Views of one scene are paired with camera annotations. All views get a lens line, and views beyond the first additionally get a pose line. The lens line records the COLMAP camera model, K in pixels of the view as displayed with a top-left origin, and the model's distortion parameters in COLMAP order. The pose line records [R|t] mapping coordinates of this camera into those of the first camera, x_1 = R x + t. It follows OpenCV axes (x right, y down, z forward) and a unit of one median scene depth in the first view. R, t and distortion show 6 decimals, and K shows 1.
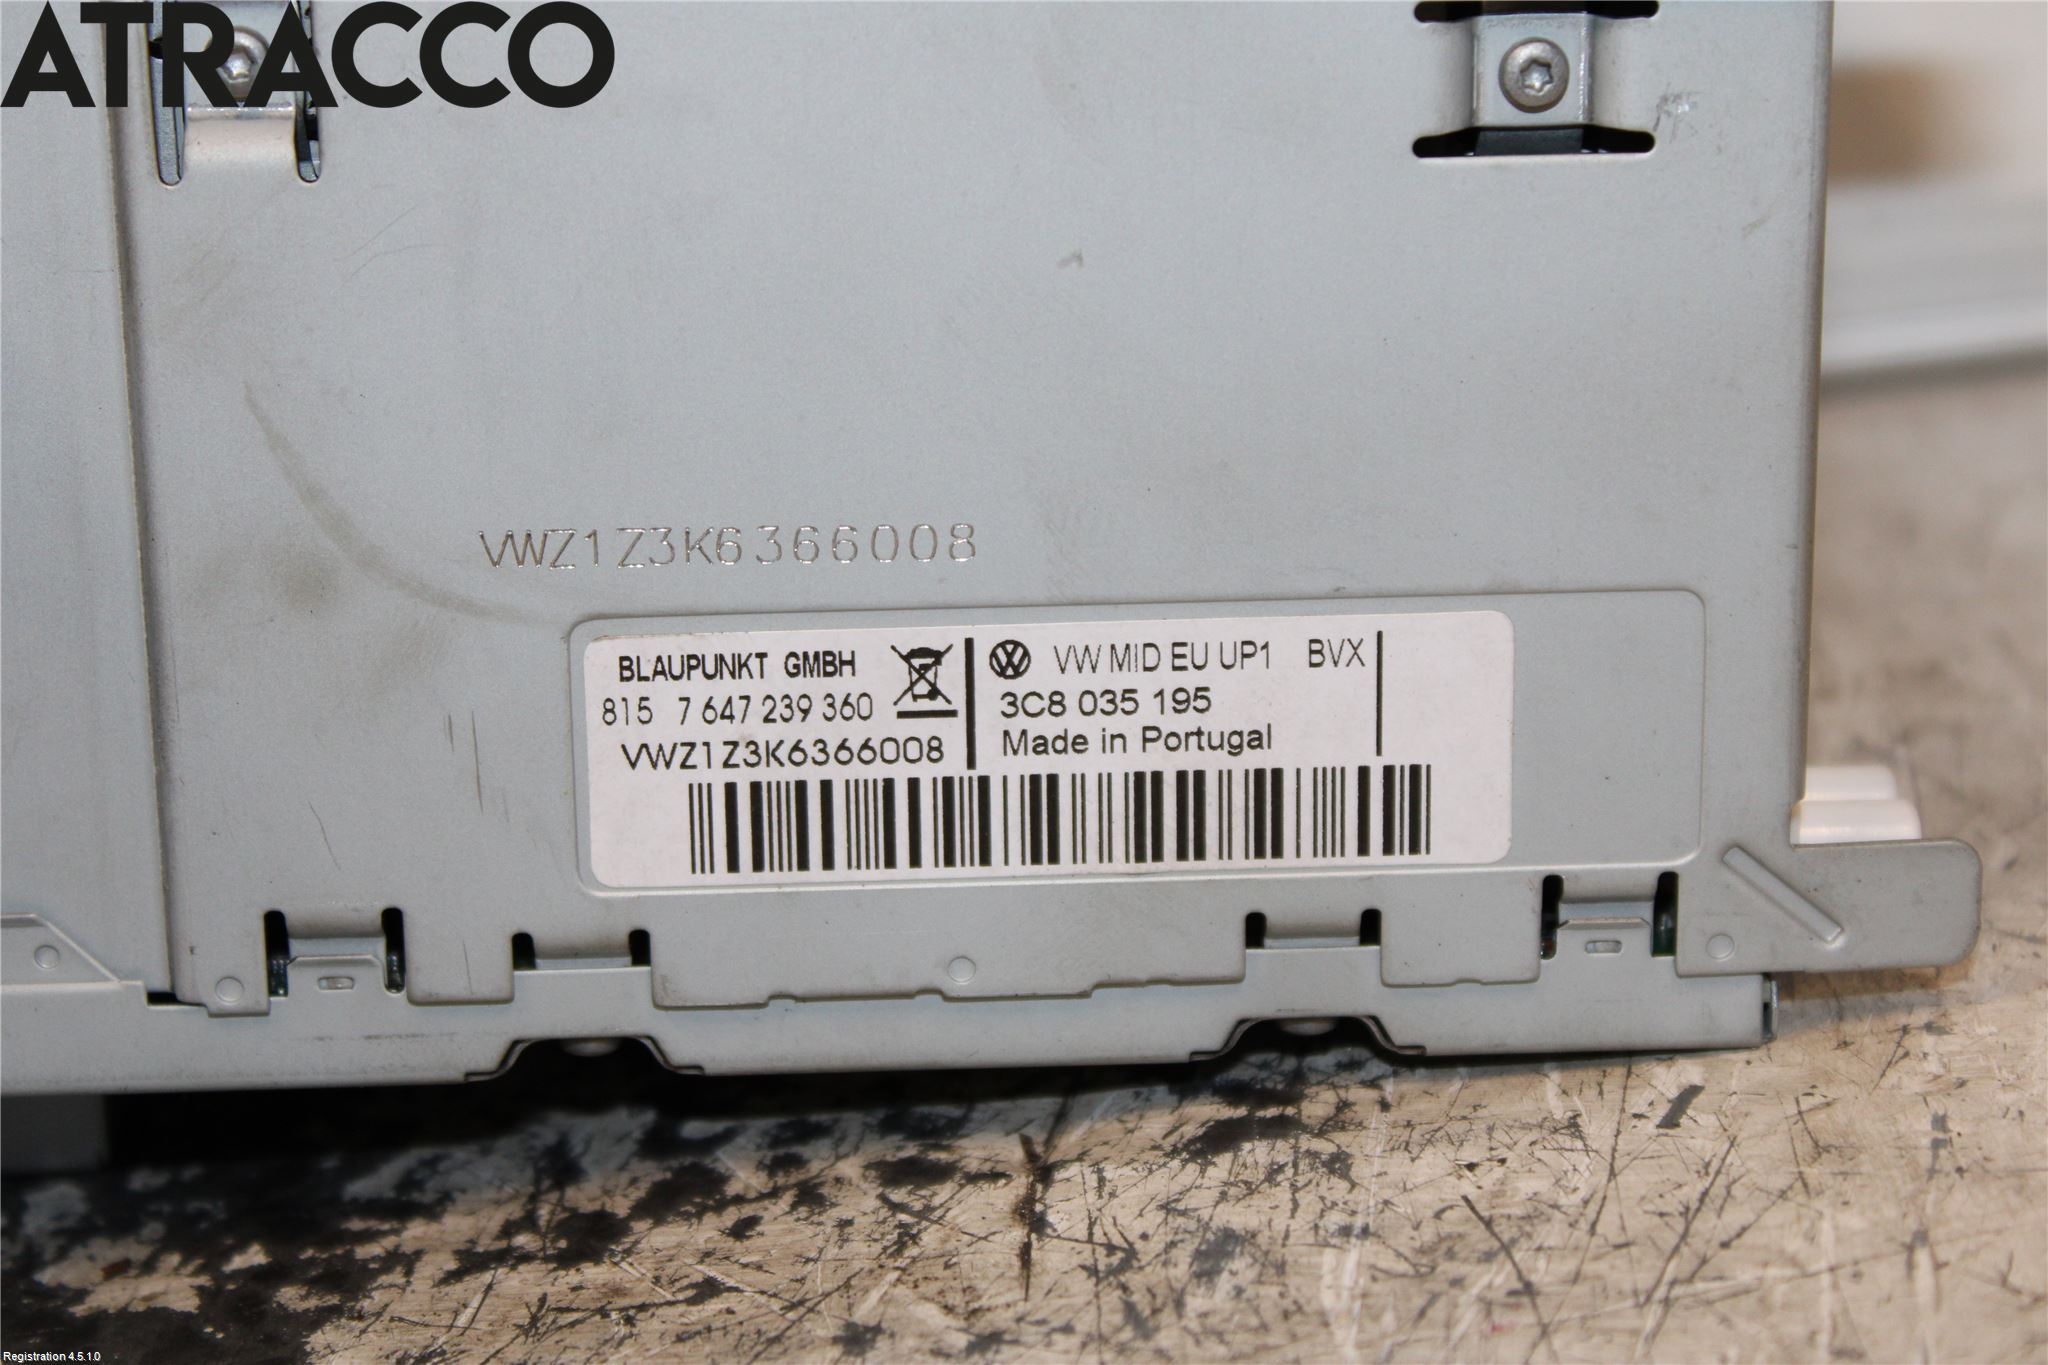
lens RADIAL K [[4801.2, 0, 1021.8], [0, 4801.2, 672.6], [0, 0, 1]] dist [0.097862, 0.000000]
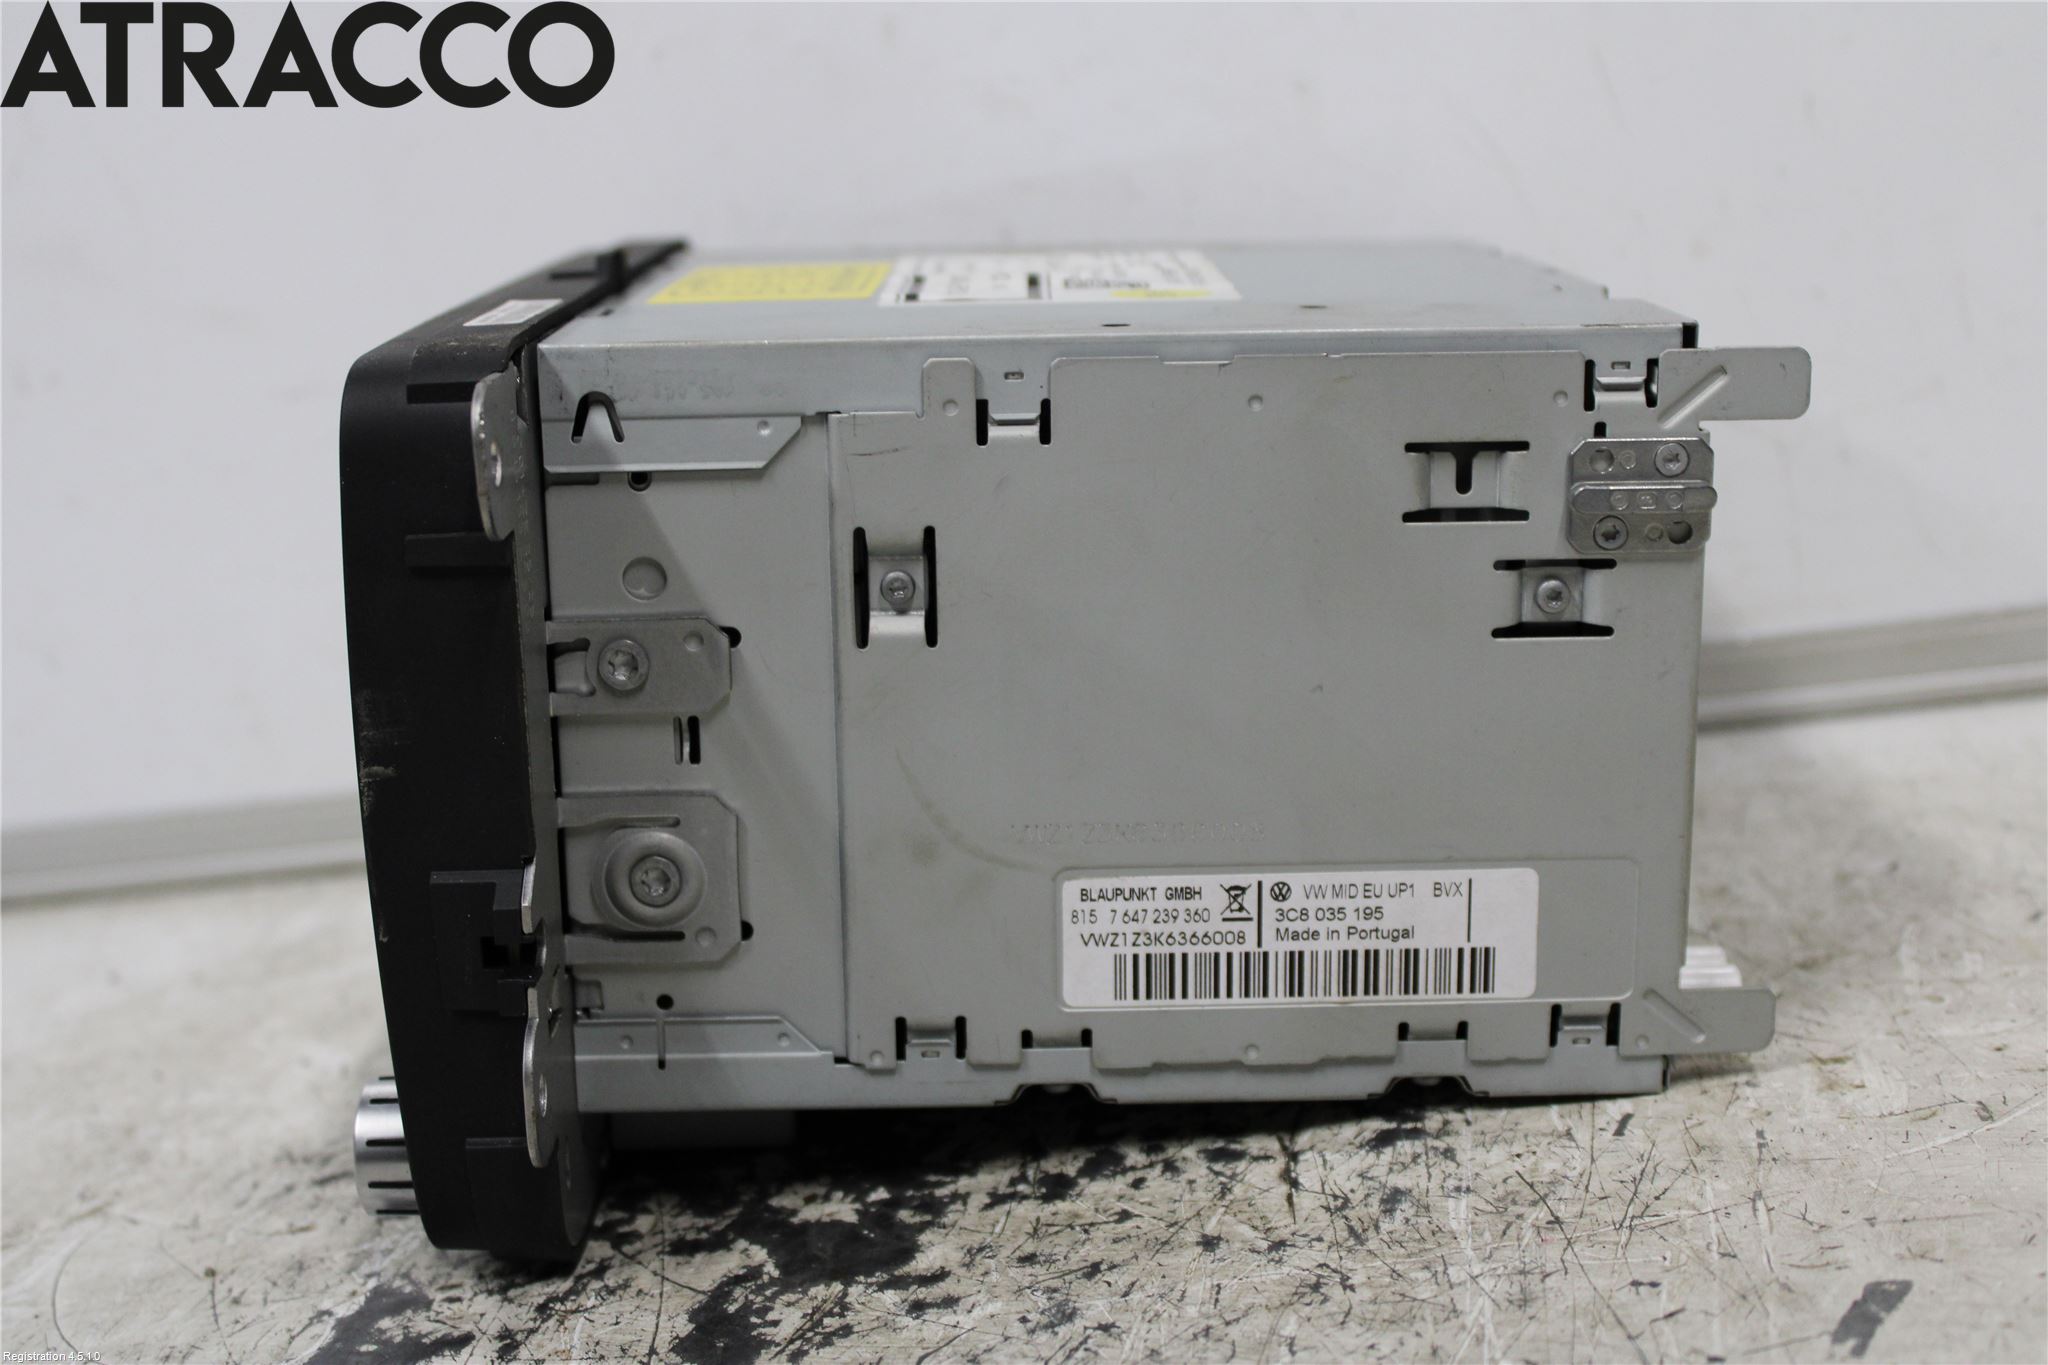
lens RADIAL K [[2672.0, 0, 1022.2], [0, 2672.0, 680.0], [0, 0, 1]] dist [-0.058491, 0.000000]
pose [[0.999614, 0.006645, -0.026966, -0.078325], [-0.008307, 0.998044, -0.061964, -0.020477], [0.026501, 0.062164, 0.997714, -0.087980]]
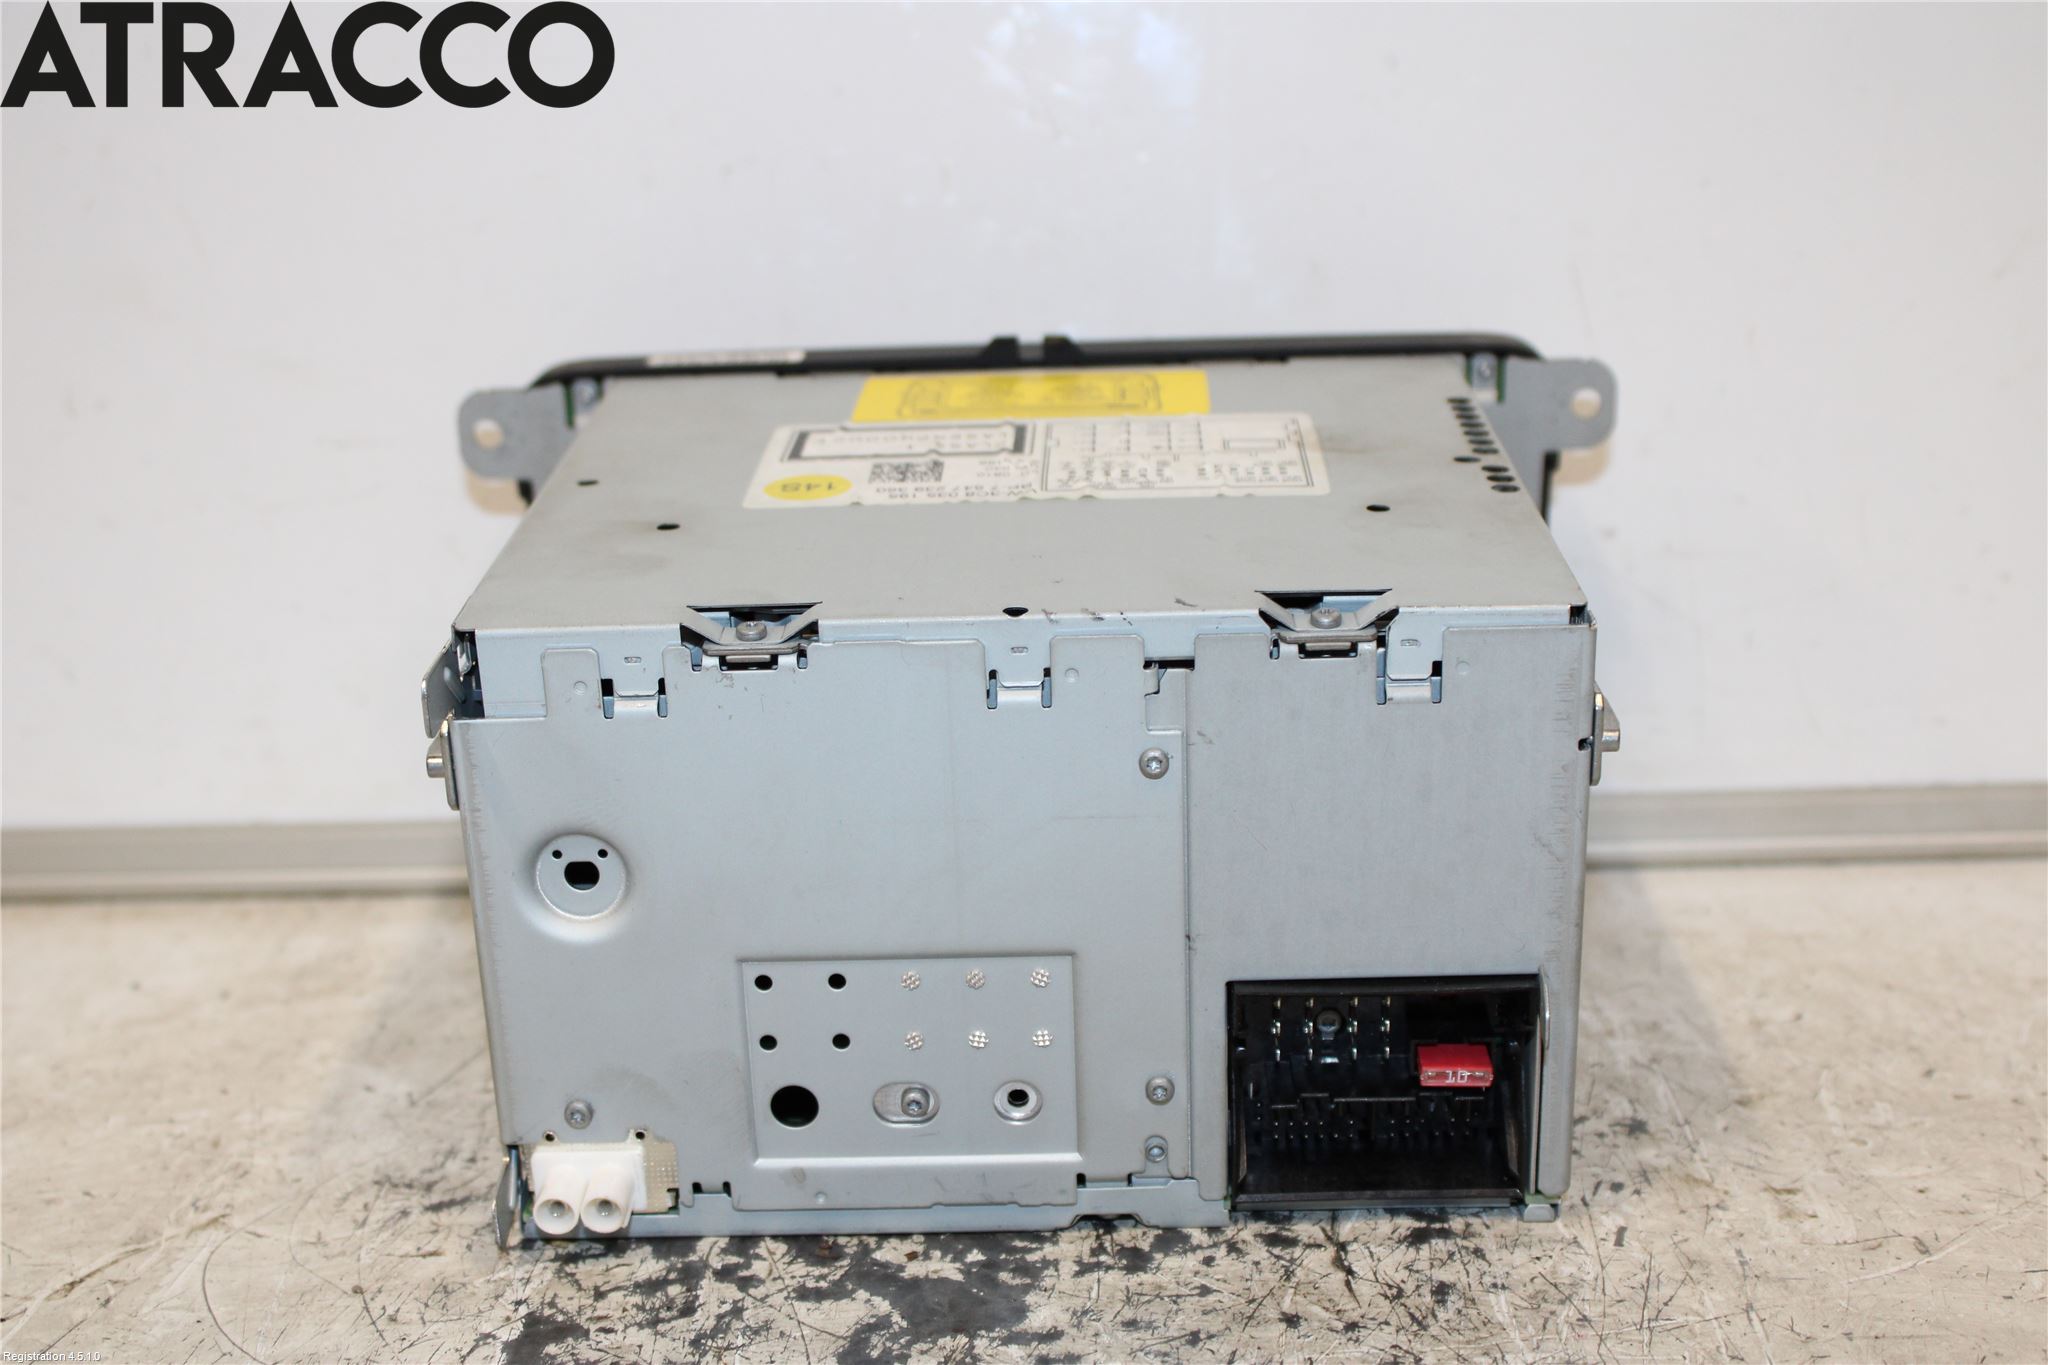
lens RADIAL K [[2672.0, 0, 1032.7], [0, 2672.0, 672.2], [0, 0, 1]] dist [-0.058491, 0.000000]
pose [[0.989752, 0.095365, 0.106289, -0.301988], [-0.087847, 0.993432, -0.073313, -0.059696], [-0.112583, 0.063225, 0.991629, -0.240579]]
